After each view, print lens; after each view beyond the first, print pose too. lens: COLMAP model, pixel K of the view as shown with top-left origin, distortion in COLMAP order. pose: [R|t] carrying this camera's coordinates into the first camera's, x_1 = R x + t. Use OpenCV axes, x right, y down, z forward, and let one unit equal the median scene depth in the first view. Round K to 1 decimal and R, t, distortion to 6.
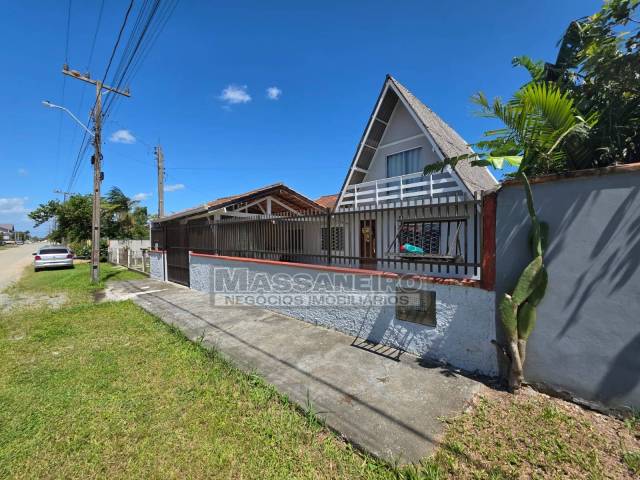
lens RADIAL K [[261.1, 0, 320.0], [0, 261.1, 240.0], [0, 0, 1]] dist [0.000397, 0.000081]
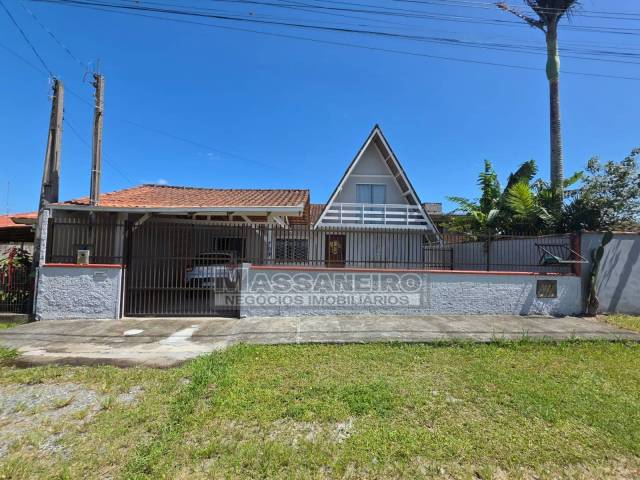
lens RADIAL K [[261.1, 0, 320.0], [0, 261.1, 240.0], [0, 0, 1]] dist [0.000397, 0.000081]
pose [[0.673705, 0.062029, 0.736393, -0.827472], [-0.020495, 0.997656, -0.065286, 0.022600], [-0.738716, 0.028892, 0.673397, 0.357535]]
